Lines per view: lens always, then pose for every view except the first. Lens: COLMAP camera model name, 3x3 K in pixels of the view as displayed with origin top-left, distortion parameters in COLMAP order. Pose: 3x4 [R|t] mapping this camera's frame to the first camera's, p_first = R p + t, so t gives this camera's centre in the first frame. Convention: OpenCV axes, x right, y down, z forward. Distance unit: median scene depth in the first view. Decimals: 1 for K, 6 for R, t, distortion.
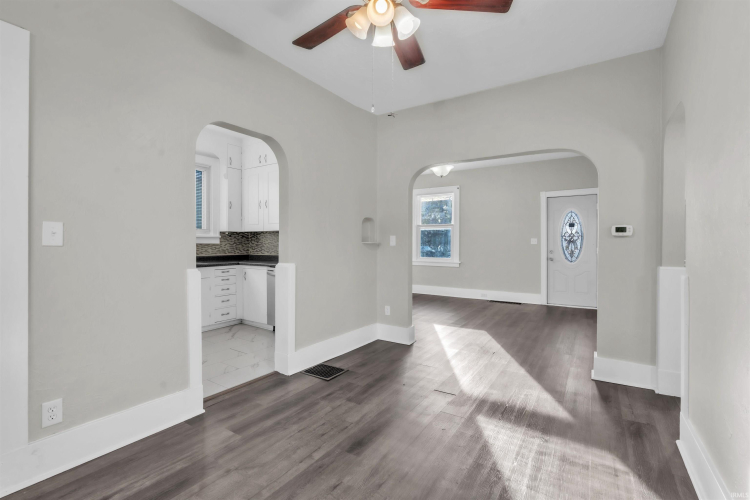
lens RADIAL K [[339.8, 0, 374.1], [0, 339.8, 245.5], [0, 0, 1]] dist [-0.002208, 0.000236]
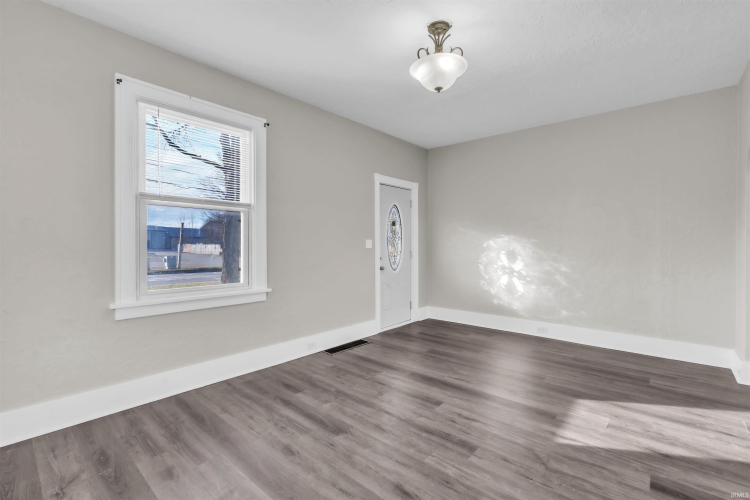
lens RADIAL K [[339.8, 0, 374.1], [0, 339.8, 245.5], [0, 0, 1]] dist [-0.002208, 0.000236]
pose [[0.127218, -0.012159, 0.991800, -0.205211], [-0.008906, 0.999871, 0.013401, -0.018805], [-0.991835, -0.010537, 0.127094, 0.916266]]
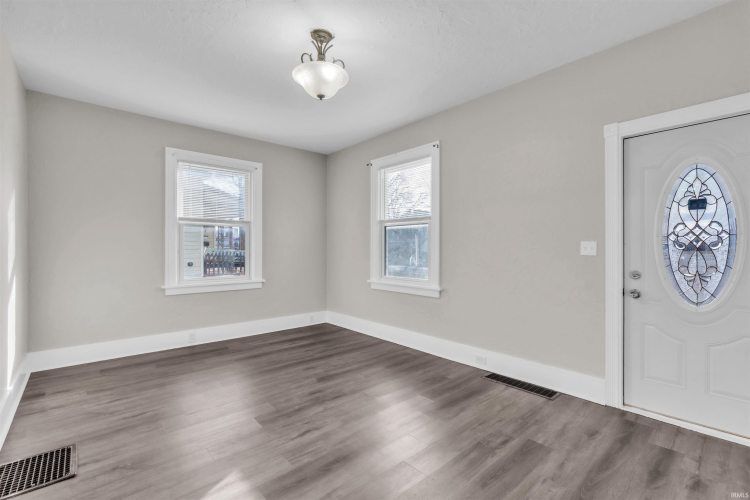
lens RADIAL K [[339.8, 0, 374.1], [0, 339.8, 245.5], [0, 0, 1]] dist [-0.002208, 0.000236]
pose [[0.967248, -0.004076, -0.253802, 0.327774], [0.002256, 0.999970, -0.007459, -0.013055], [0.253825, 0.006642, 0.967227, 0.541234]]
